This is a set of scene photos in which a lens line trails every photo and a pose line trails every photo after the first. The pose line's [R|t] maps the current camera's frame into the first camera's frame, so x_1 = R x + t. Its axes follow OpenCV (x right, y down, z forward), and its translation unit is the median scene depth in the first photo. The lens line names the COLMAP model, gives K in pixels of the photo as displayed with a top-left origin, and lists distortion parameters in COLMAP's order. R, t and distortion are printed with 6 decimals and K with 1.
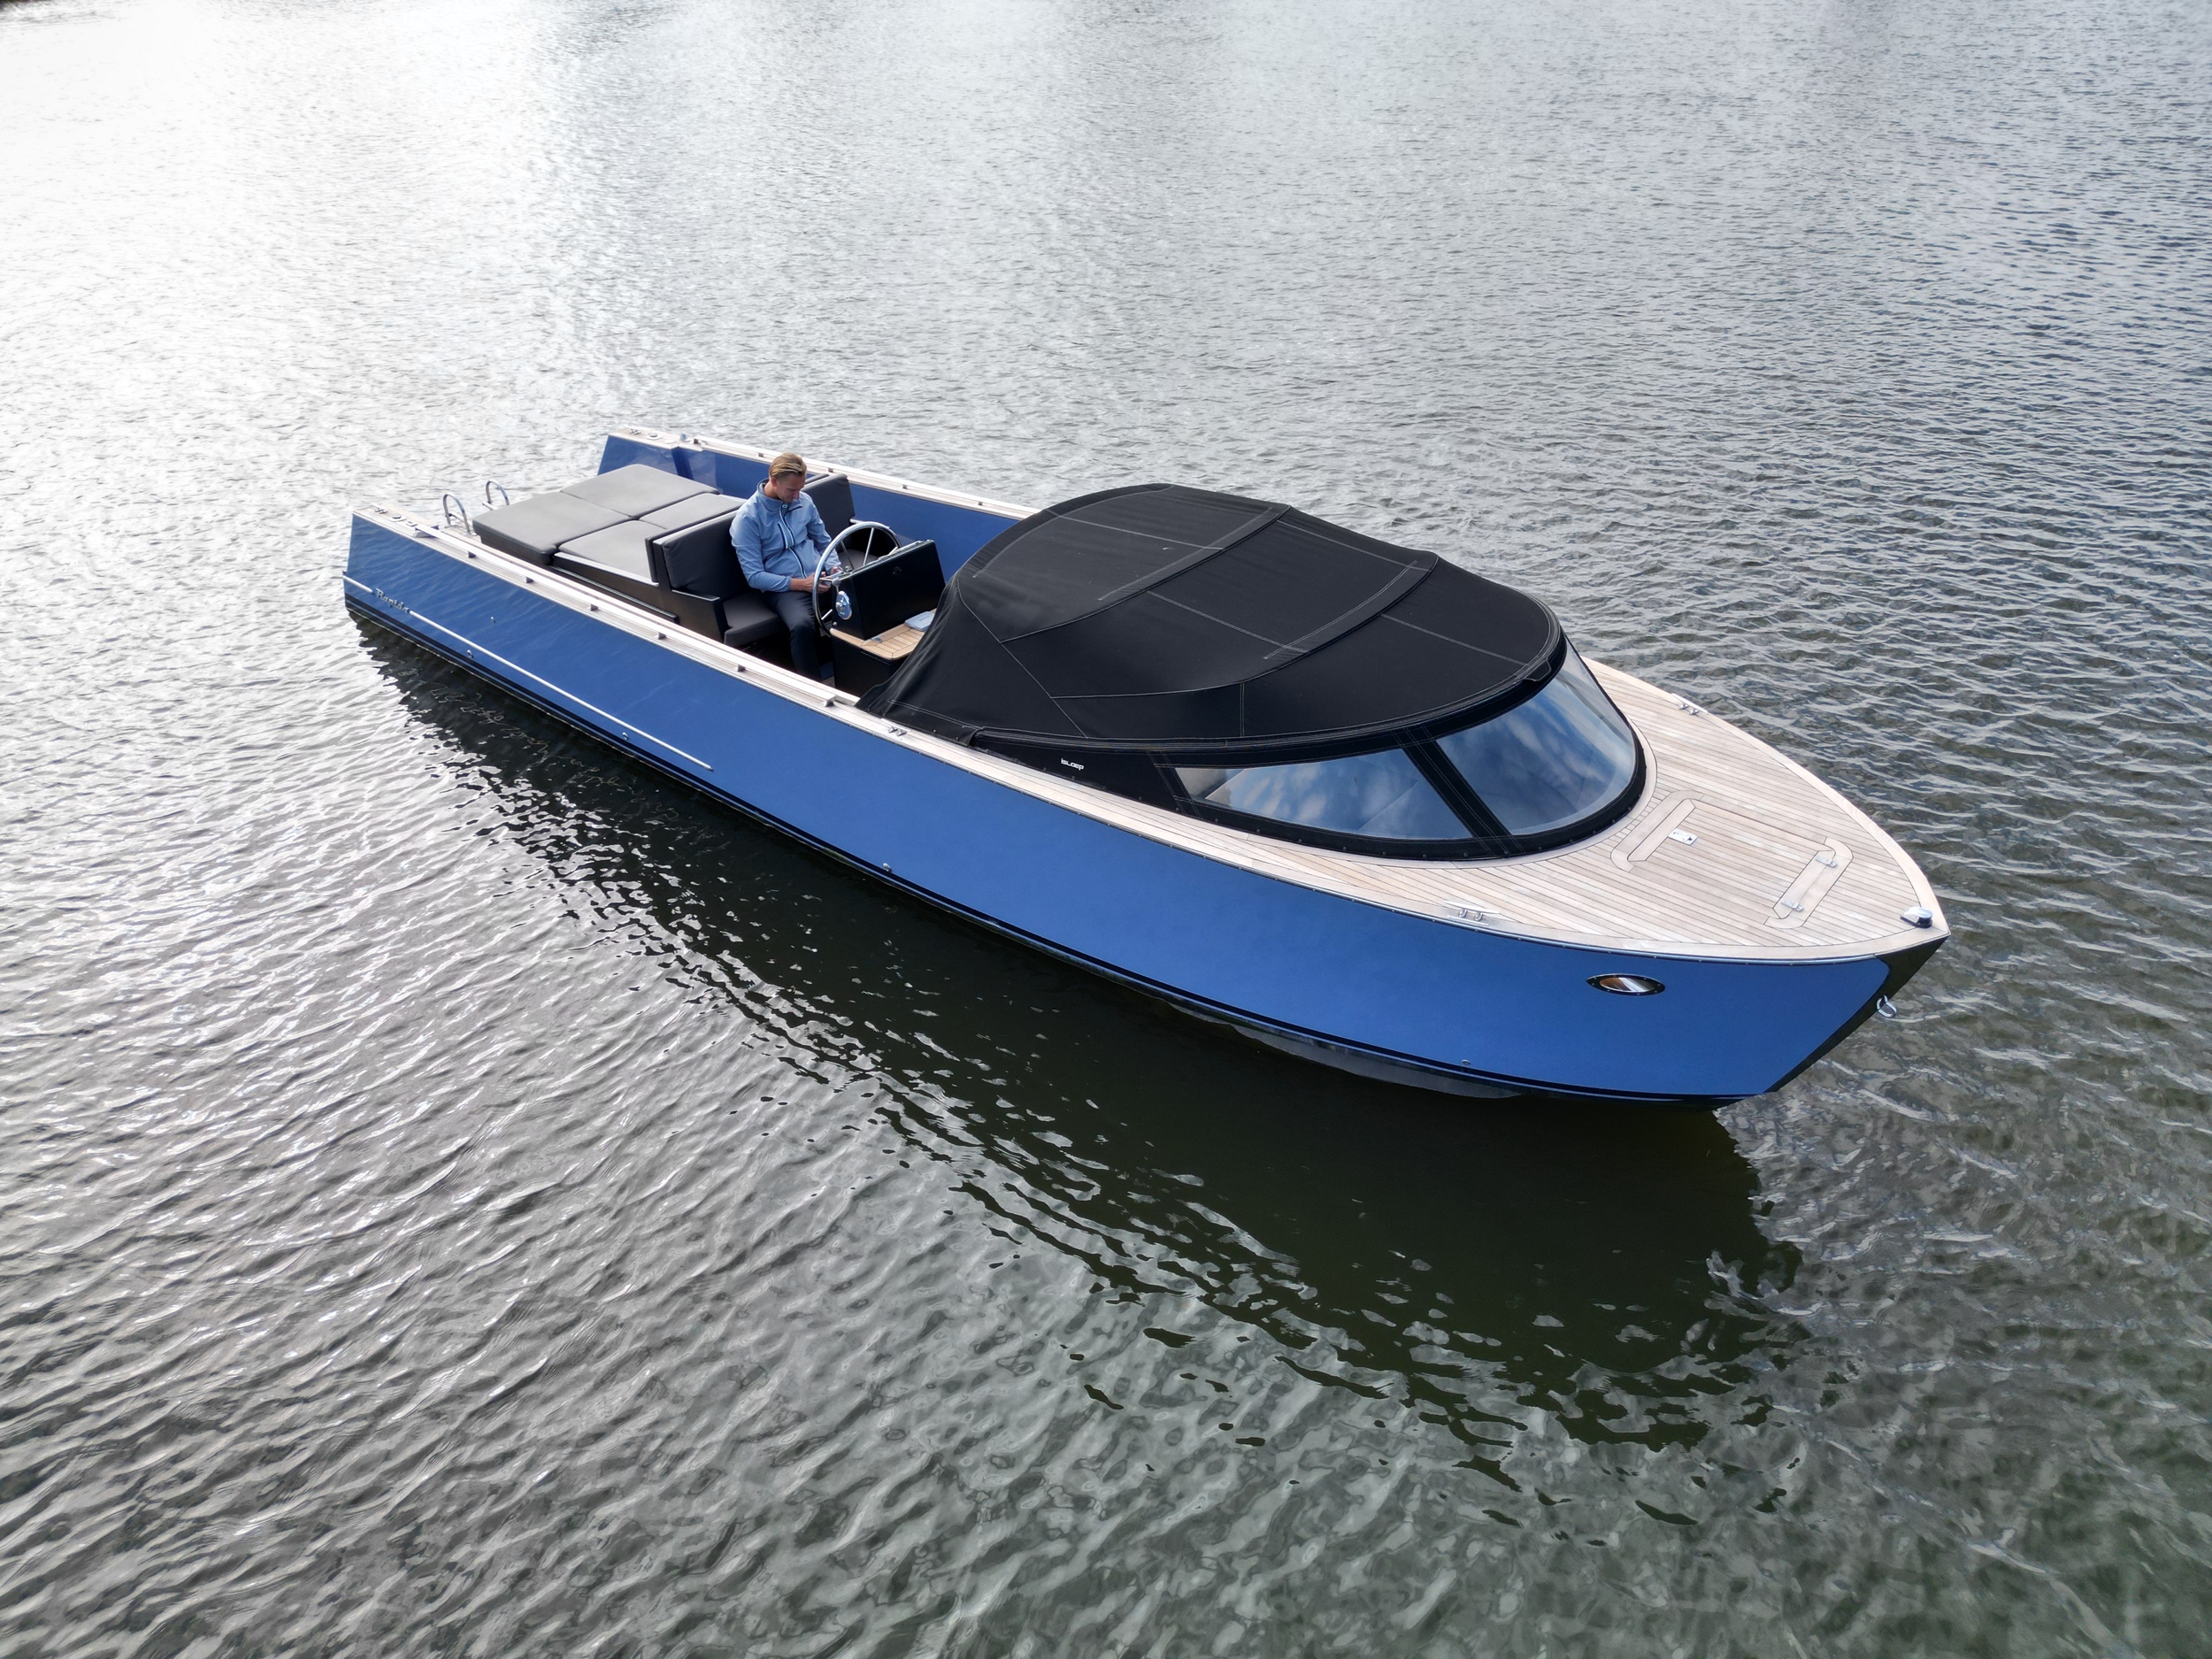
lens RADIAL K [[1523.3, 0, 1101.5], [0, 1523.3, 838.1], [0, 0, 1]] dist [-0.000820, -0.000317]
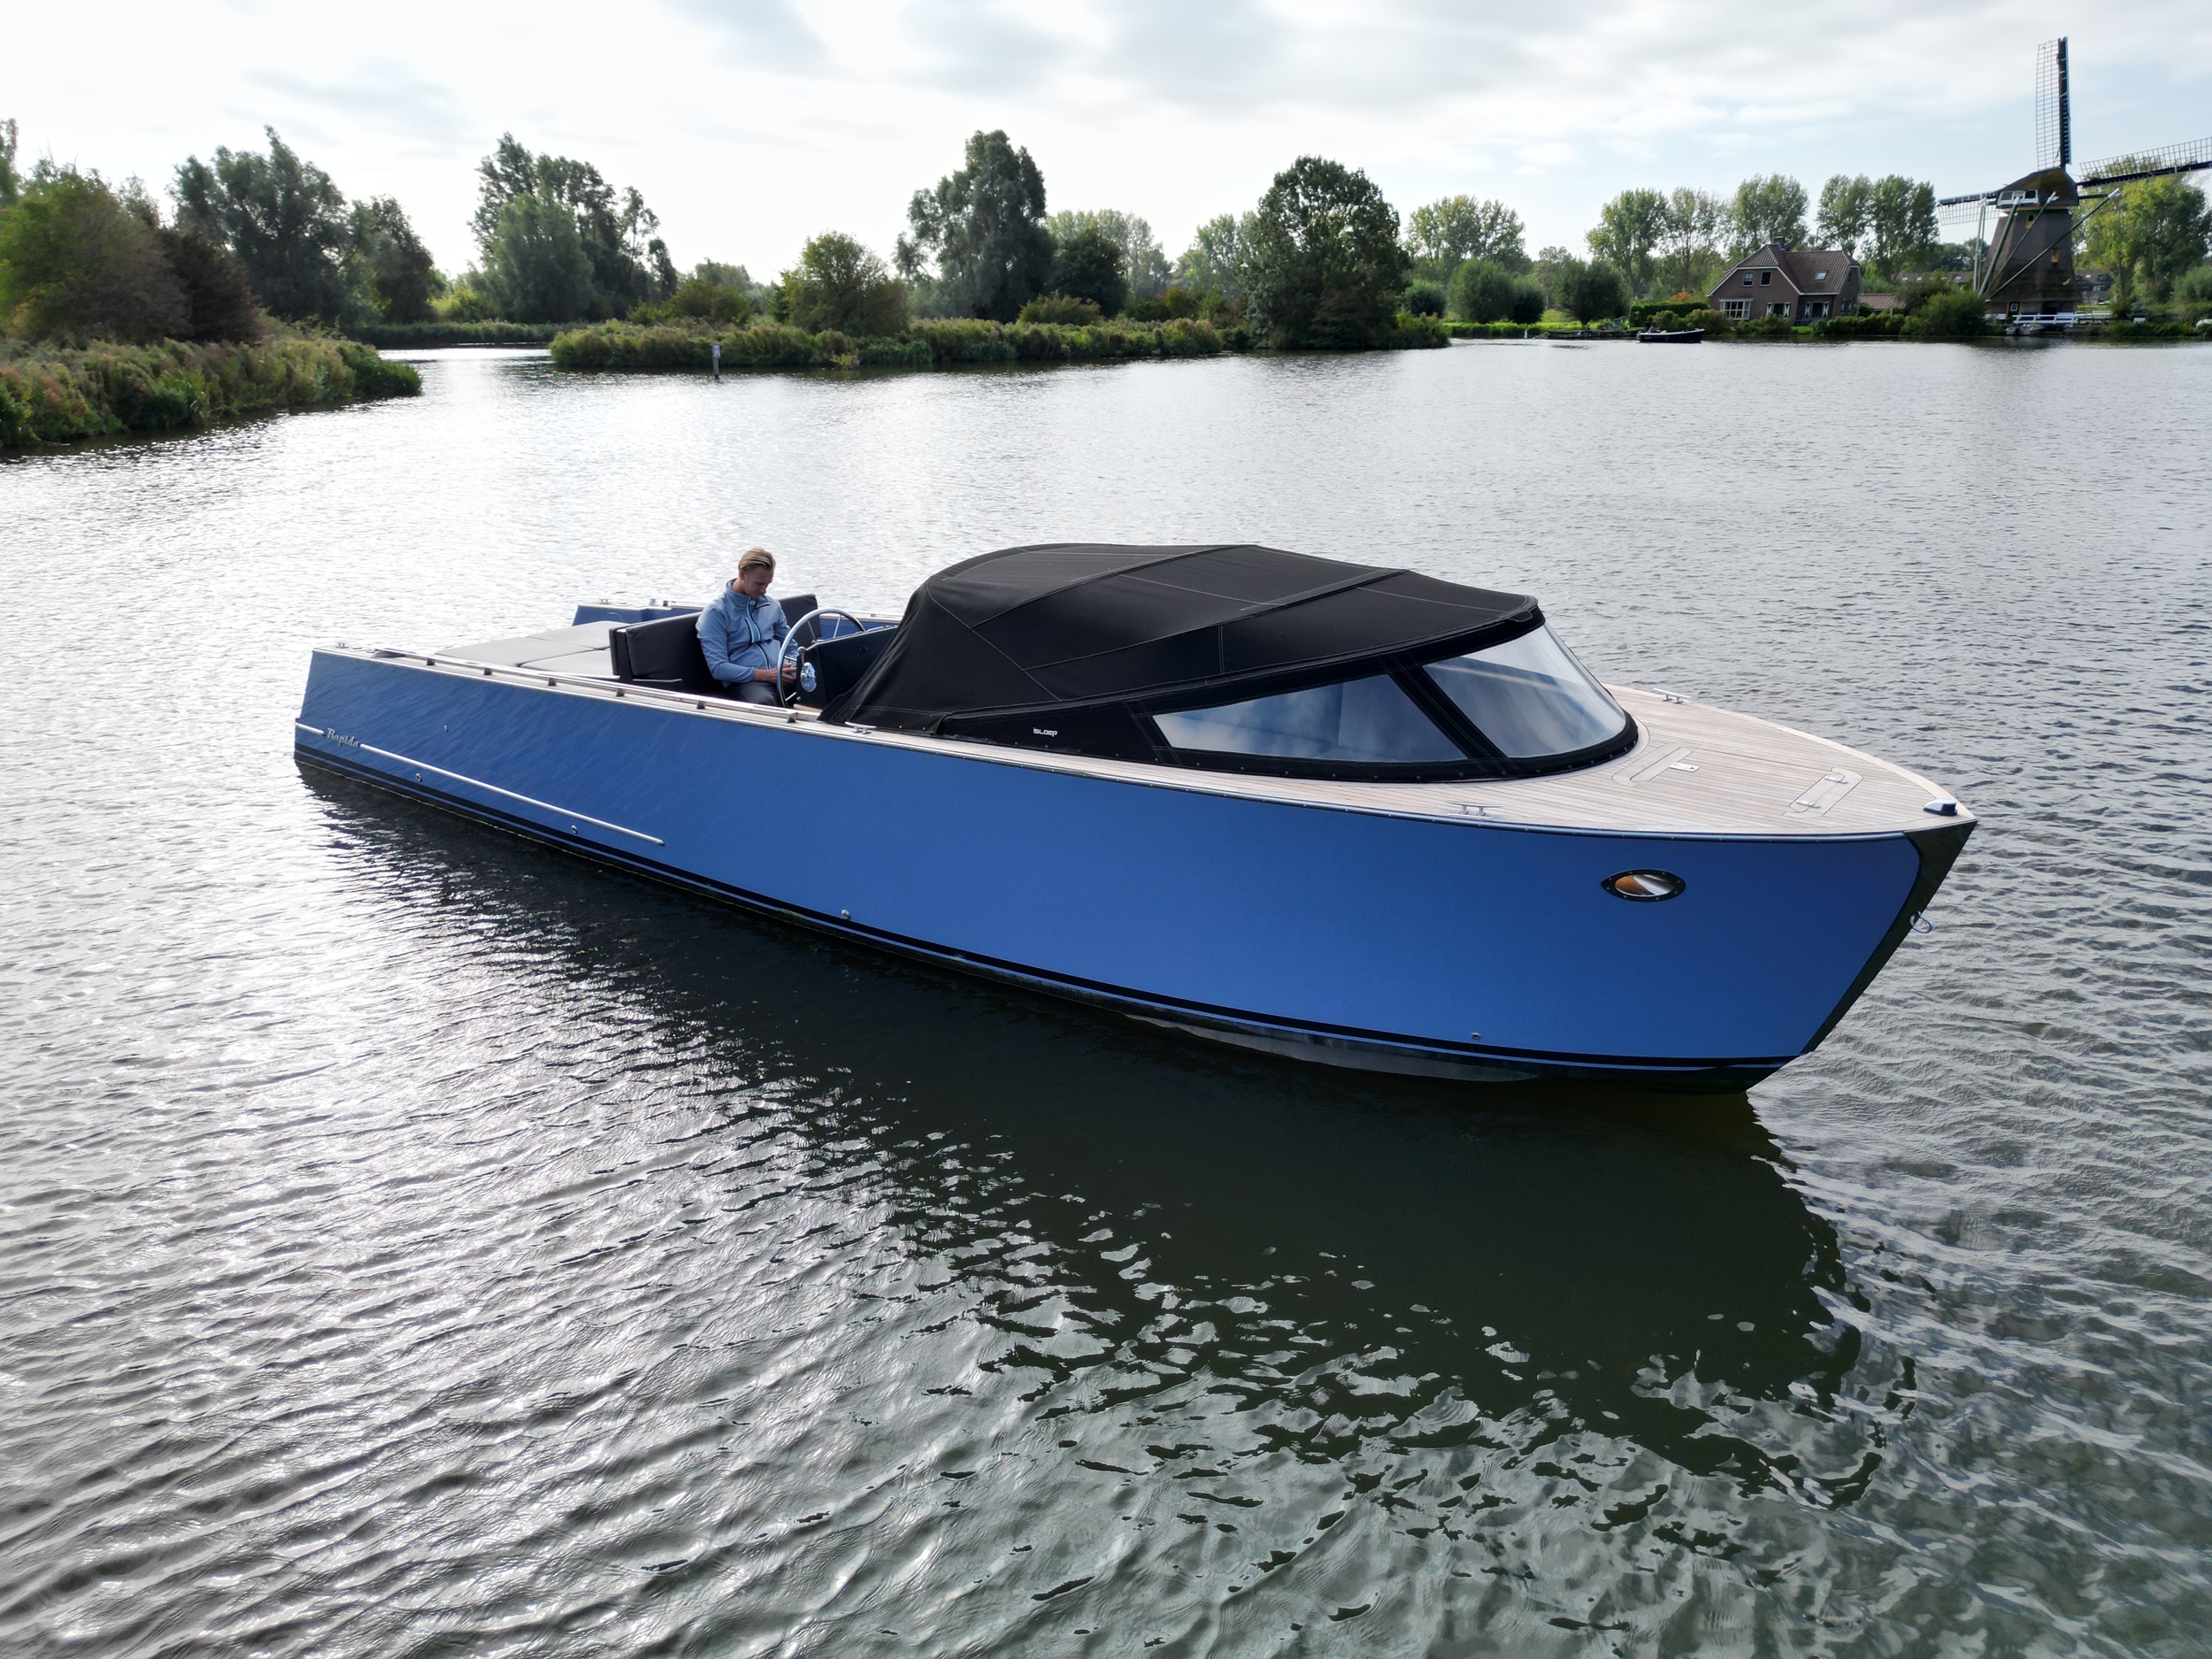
lens RADIAL K [[1523.3, 0, 1108.6], [0, 1523.3, 827.1], [0, 0, 1]] dist [-0.000820, -0.000317]
pose [[0.999449, -0.007231, 0.032395, -0.009399], [0.015197, 0.967364, -0.252936, 0.225165], [-0.029509, 0.253289, 0.966940, 0.077833]]
